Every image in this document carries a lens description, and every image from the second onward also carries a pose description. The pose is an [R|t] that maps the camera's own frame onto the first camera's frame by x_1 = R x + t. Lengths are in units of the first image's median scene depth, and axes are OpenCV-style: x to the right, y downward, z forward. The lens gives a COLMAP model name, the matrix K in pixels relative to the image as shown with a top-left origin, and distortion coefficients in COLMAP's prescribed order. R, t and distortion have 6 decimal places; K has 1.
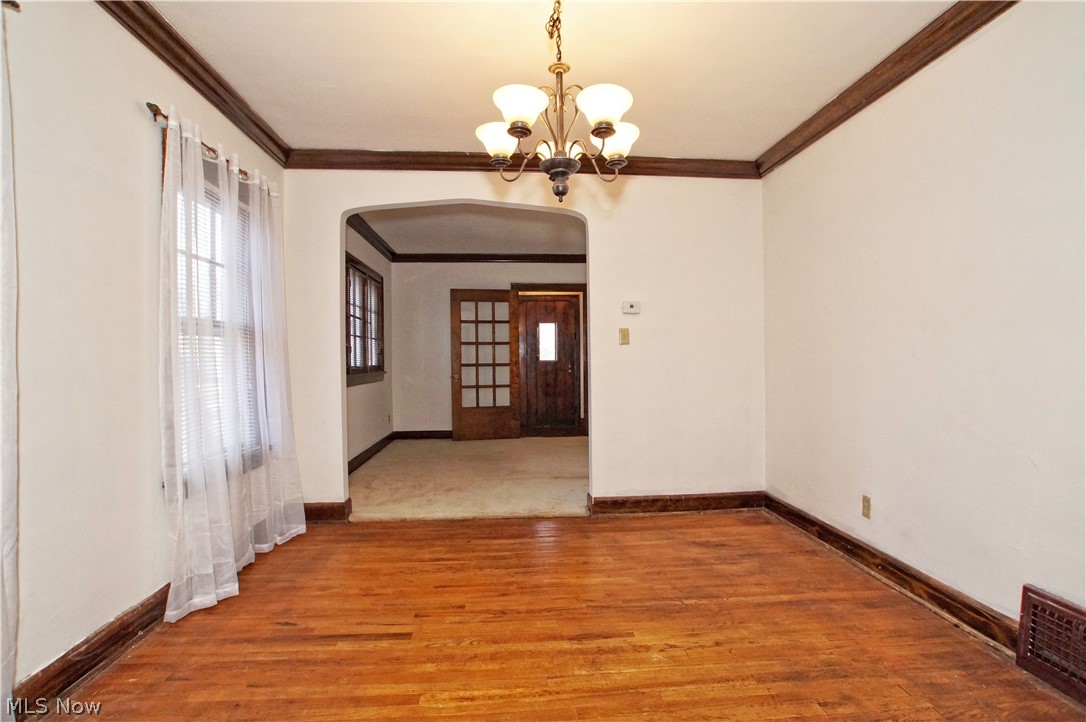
lens RADIAL K [[524.2, 0, 548.3], [0, 524.2, 357.6], [0, 0, 1]] dist [-0.069615, 0.031896]
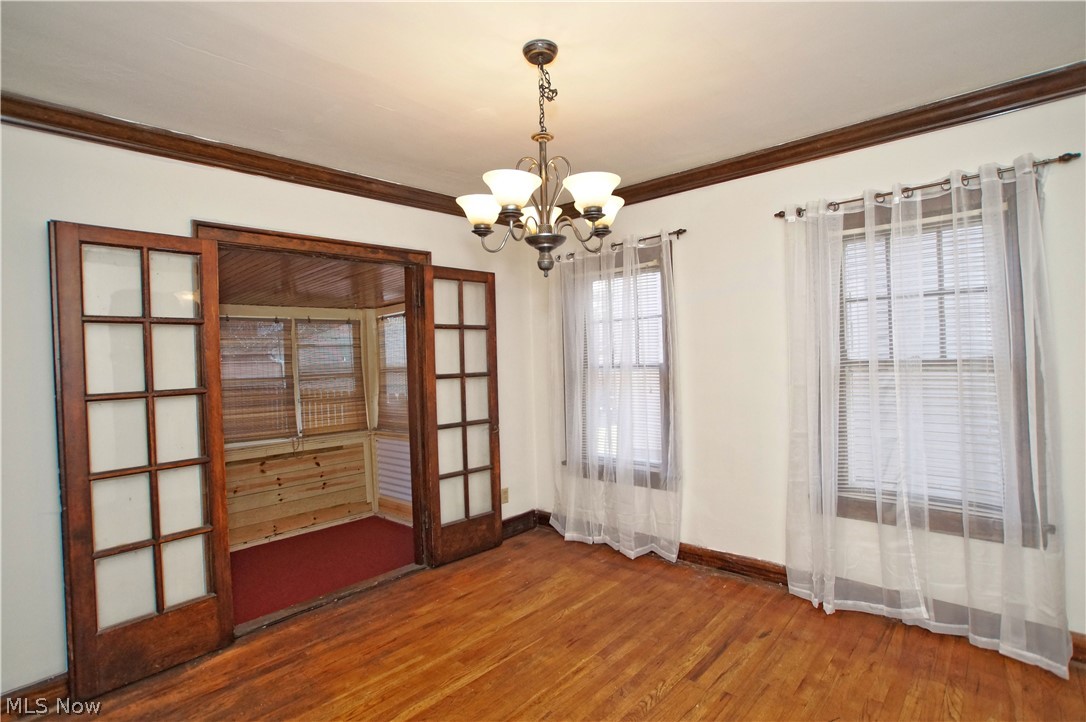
lens RADIAL K [[524.2, 0, 548.3], [0, 524.2, 357.6], [0, 0, 1]] dist [-0.069615, 0.031896]
pose [[-0.731549, 0.036417, -0.680815, 0.685095], [0.041037, 0.999114, 0.009348, -0.155264], [0.680552, -0.021100, -0.732395, 1.691613]]
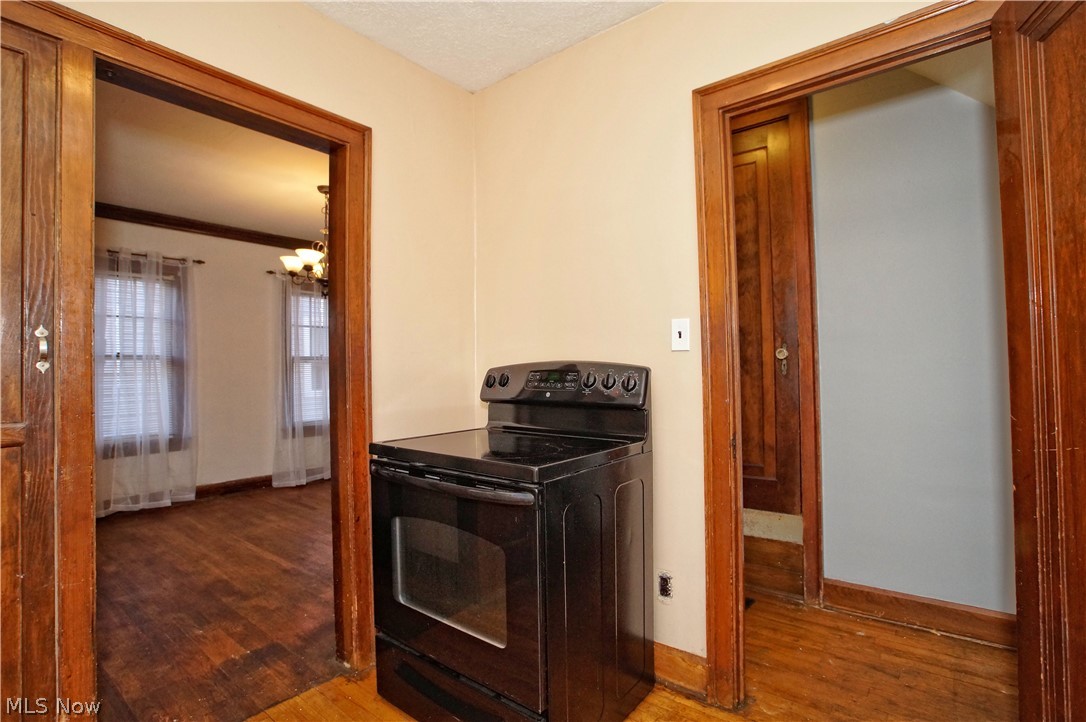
lens RADIAL K [[524.2, 0, 548.3], [0, 524.2, 357.6], [0, 0, 1]] dist [-0.069615, 0.031896]
pose [[0.727066, -0.022466, -0.686200, 1.995439], [0.001951, 0.999528, -0.030657, -0.017516], [0.686565, 0.020951, 0.726767, 0.123721]]
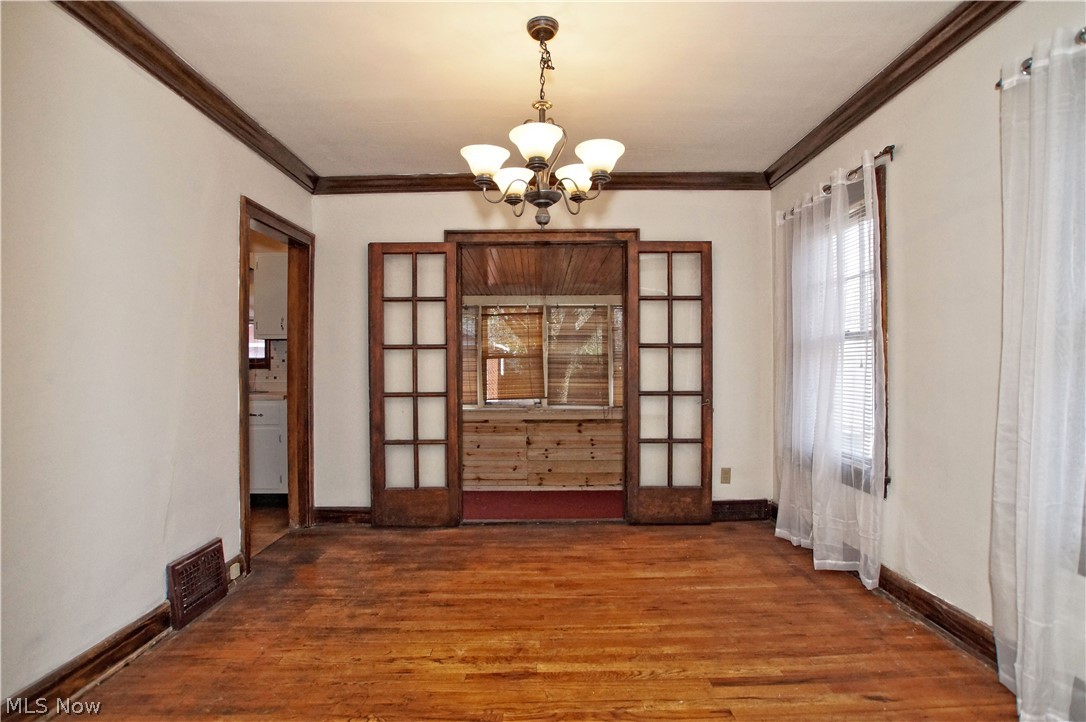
lens RADIAL K [[524.2, 0, 548.3], [0, 524.2, 357.6], [0, 0, 1]] dist [-0.069615, 0.031896]
pose [[-0.997353, 0.016885, 0.070720, -0.059068], [0.015723, 0.999733, -0.016960, -0.016147], [-0.070988, -0.015803, -0.997352, 2.041274]]
